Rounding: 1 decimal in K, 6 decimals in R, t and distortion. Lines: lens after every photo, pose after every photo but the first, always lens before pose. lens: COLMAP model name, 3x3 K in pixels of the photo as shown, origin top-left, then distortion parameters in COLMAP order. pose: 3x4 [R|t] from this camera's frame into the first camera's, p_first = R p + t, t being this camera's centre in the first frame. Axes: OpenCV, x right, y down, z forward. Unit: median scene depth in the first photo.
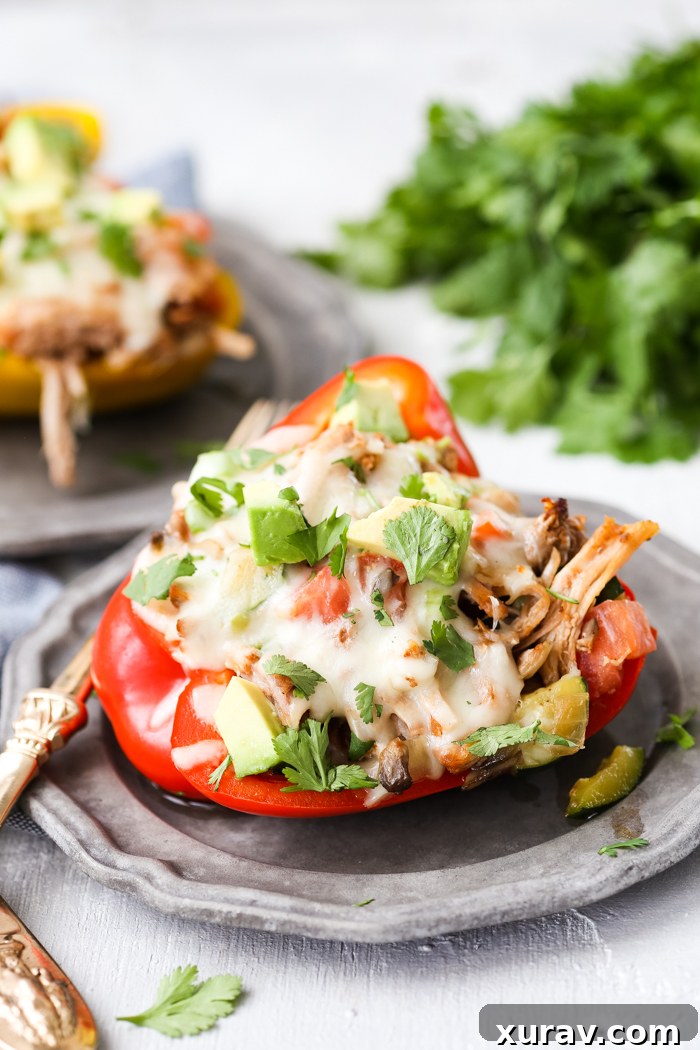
lens RADIAL K [[3222.8, 0, 350.0], [0, 3222.8, 525.0], [0, 0, 1]] dist [-0.232261, -2.517742]
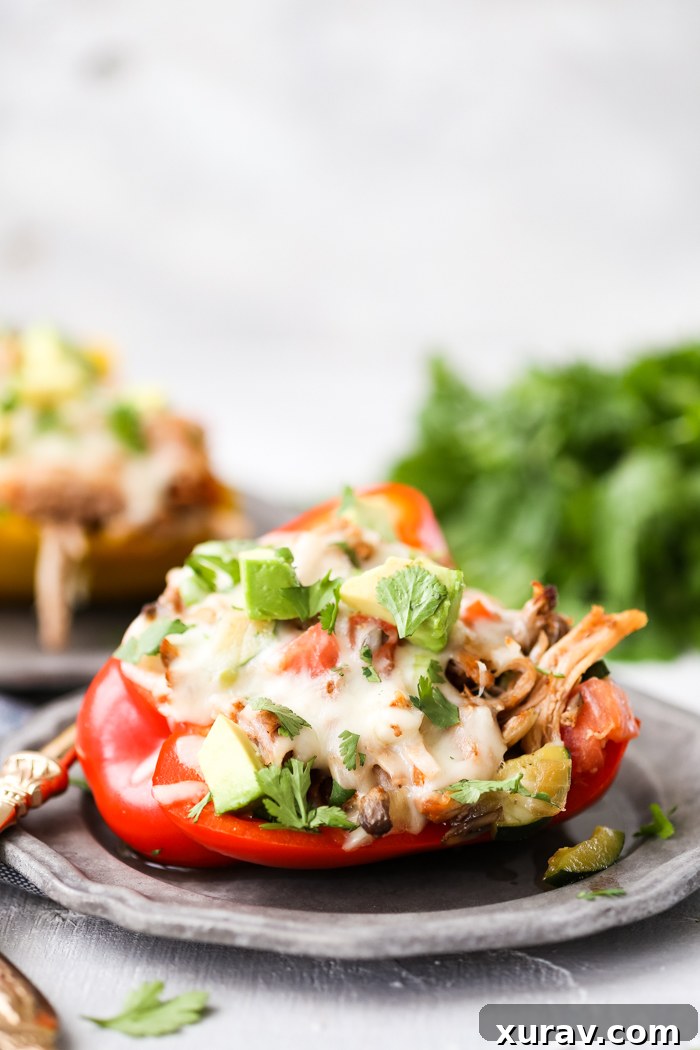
lens RADIAL K [[3222.8, 0, 350.0], [0, 3222.8, 525.0], [0, 0, 1]] dist [-0.232261, -2.517742]
pose [[0.998224, 0.059440, 0.004002, -0.003081], [-0.056449, 0.965185, -0.255404, 0.241356], [-0.019044, 0.254725, 0.966826, 0.013711]]
